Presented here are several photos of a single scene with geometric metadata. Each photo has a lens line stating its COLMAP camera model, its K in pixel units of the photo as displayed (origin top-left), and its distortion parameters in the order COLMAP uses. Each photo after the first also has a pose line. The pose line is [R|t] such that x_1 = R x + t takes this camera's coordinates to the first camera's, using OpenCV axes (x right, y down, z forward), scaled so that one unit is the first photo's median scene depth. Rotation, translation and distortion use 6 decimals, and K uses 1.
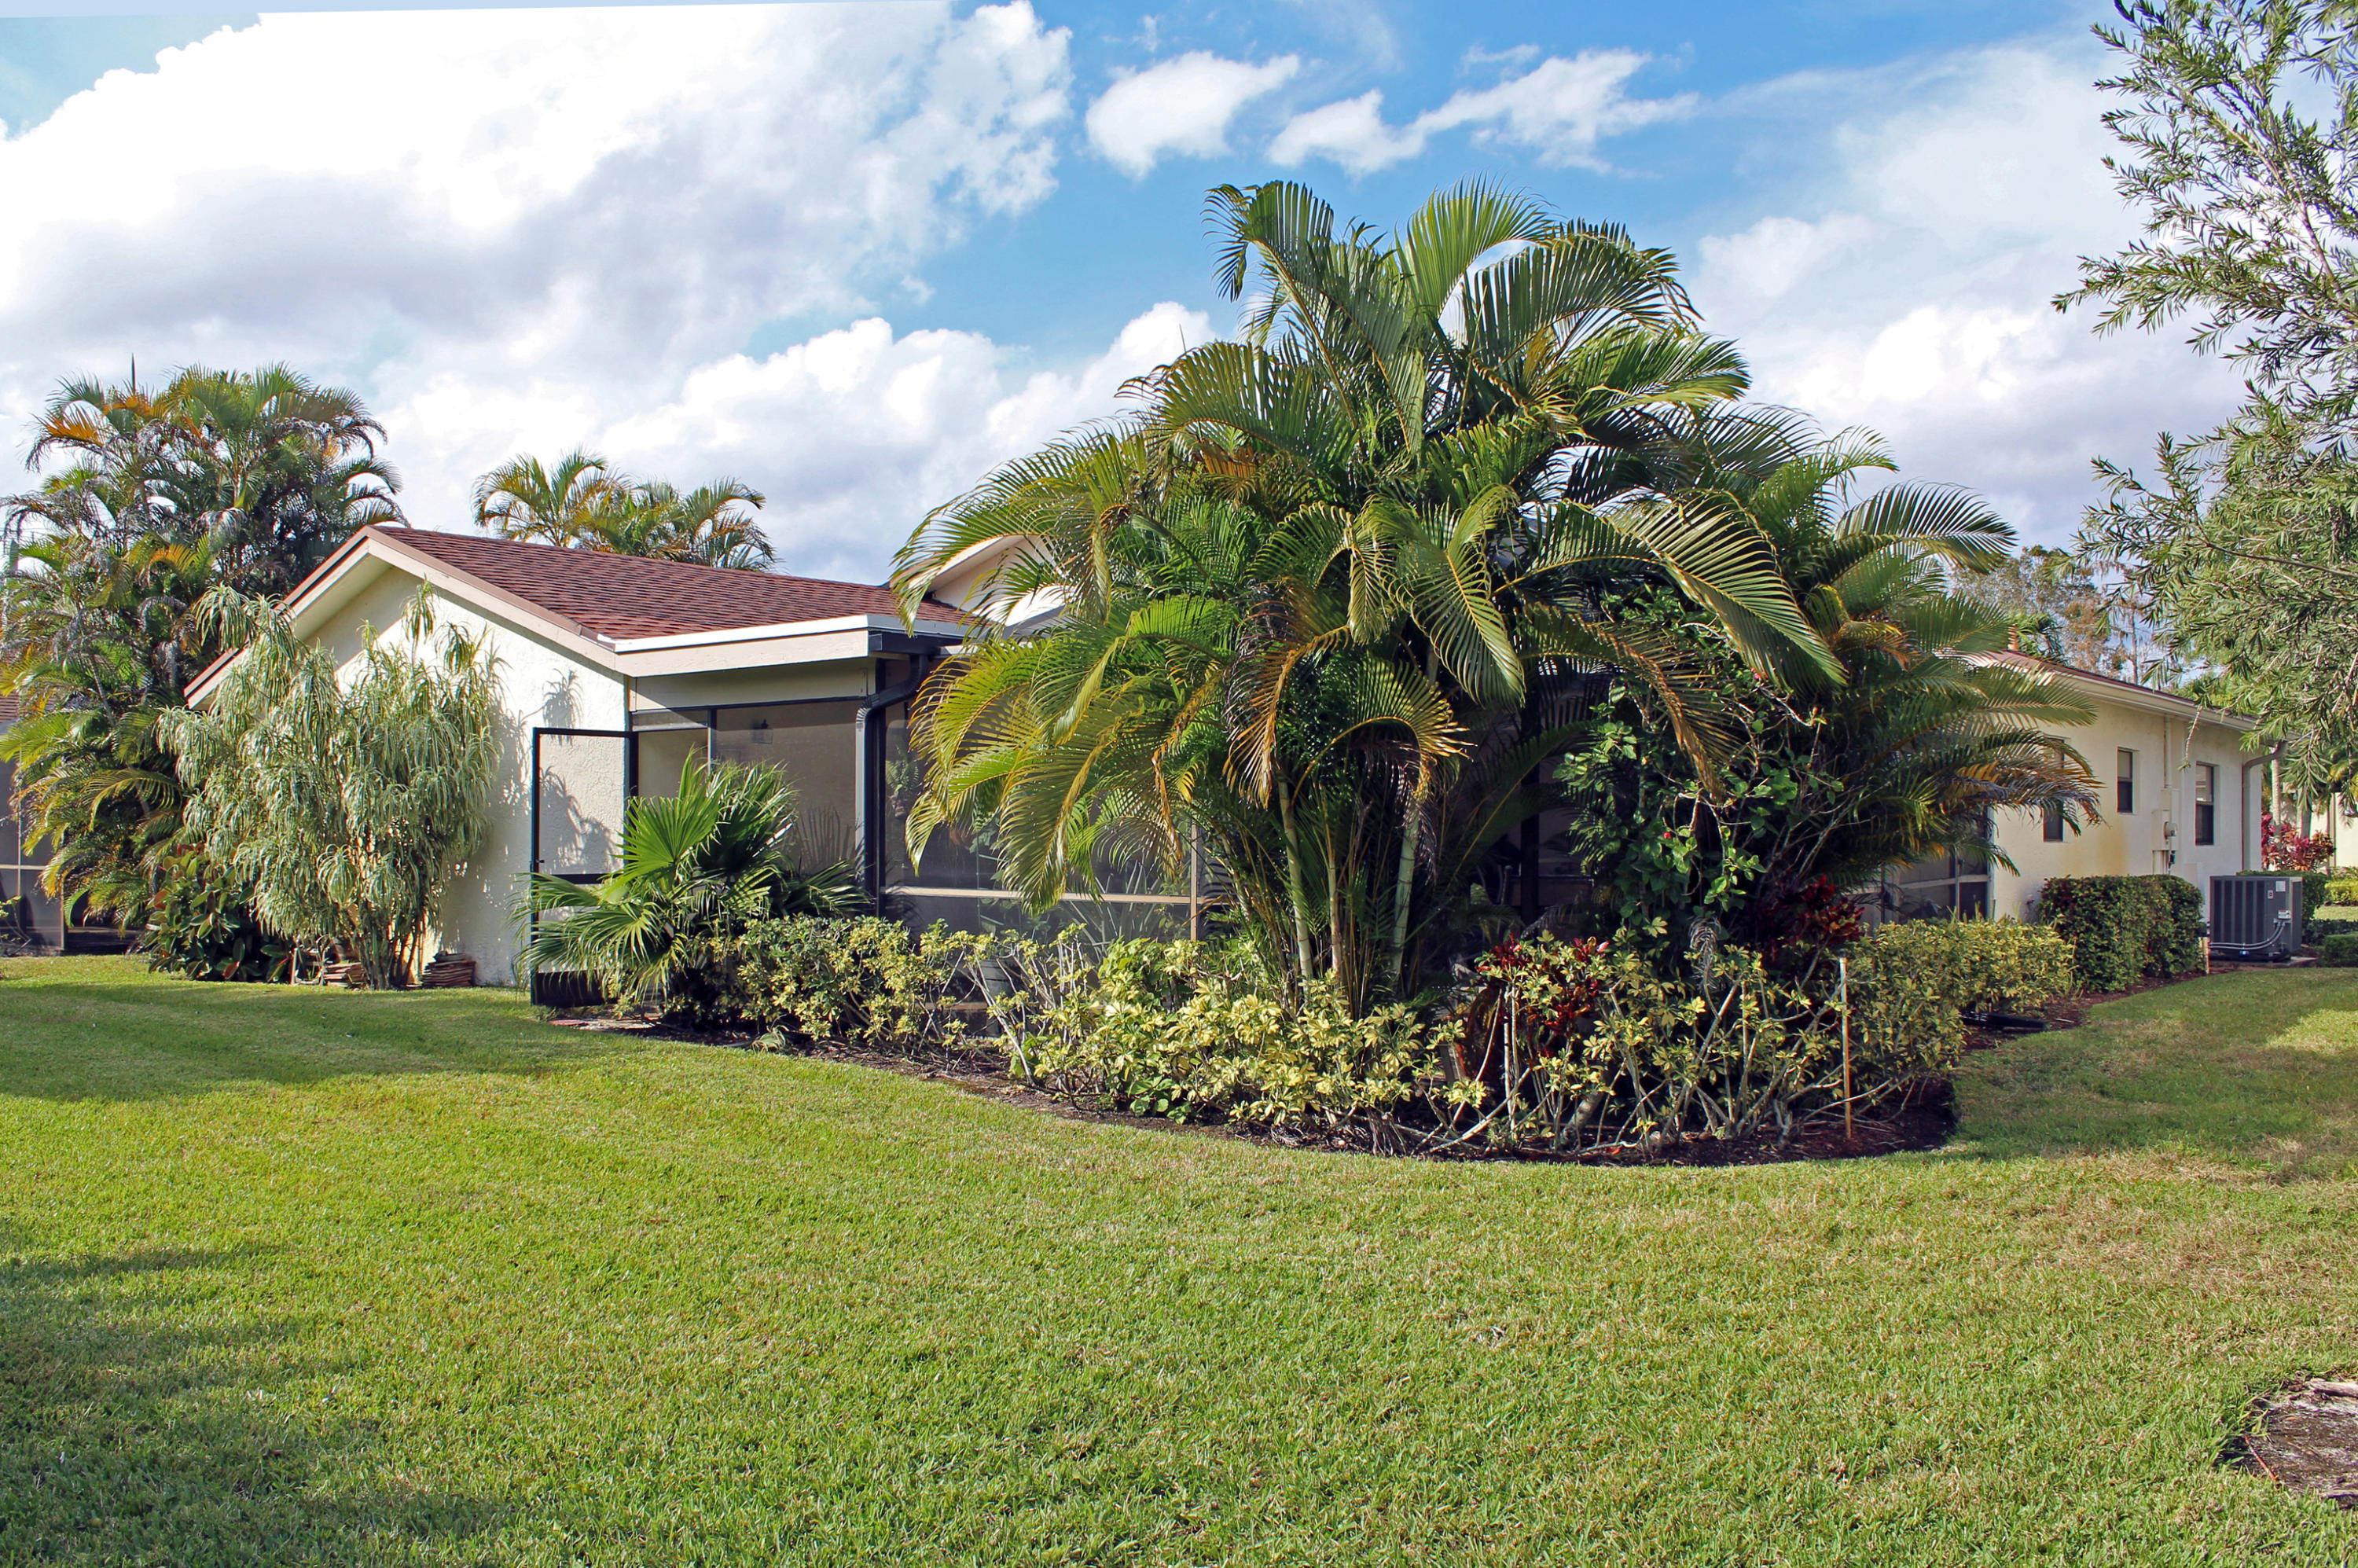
lens RADIAL K [[1942.1, 0, 1143.2], [0, 1942.1, 784.8], [0, 0, 1]] dist [-0.144828, 0.112016]
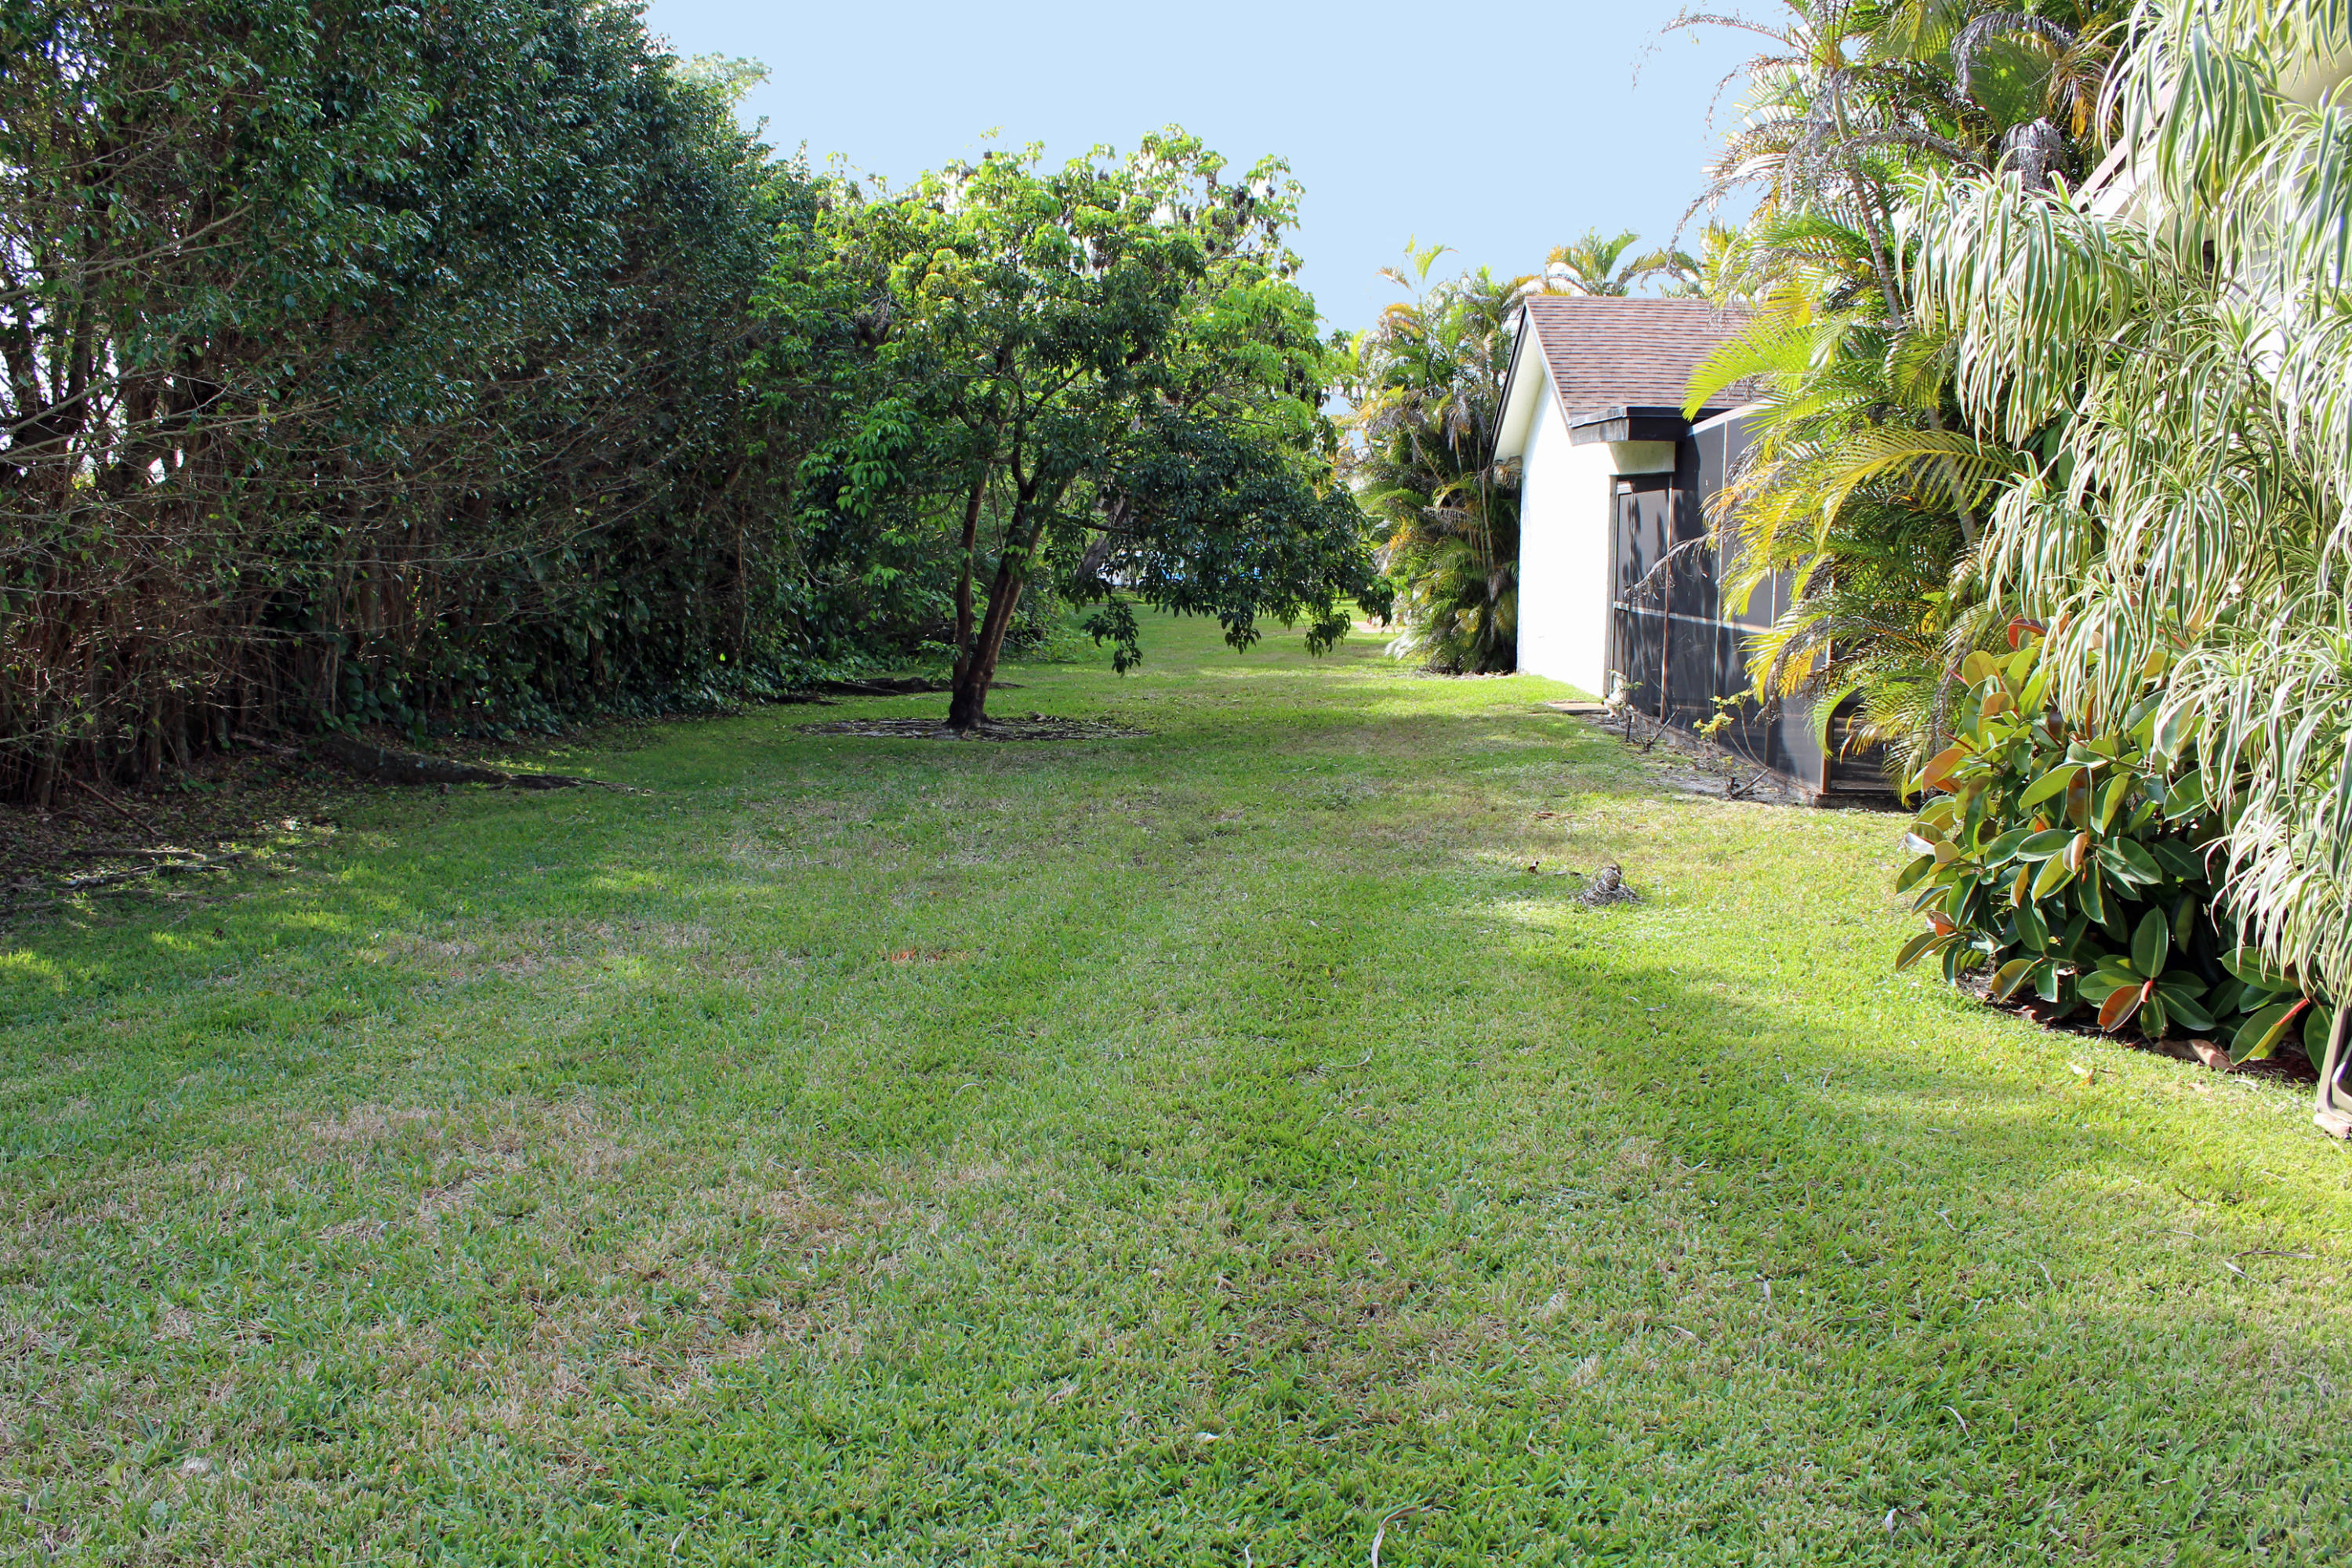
lens RADIAL K [[1937.2, 0, 1176.0], [0, 1937.2, 783.9], [0, 0, 1]] dist [-0.144828, 0.112016]
pose [[0.590247, 0.123121, -0.797778, -0.318925], [-0.003118, 0.988640, 0.150270, 0.009402], [0.807217, -0.086209, 0.583926, 0.668185]]
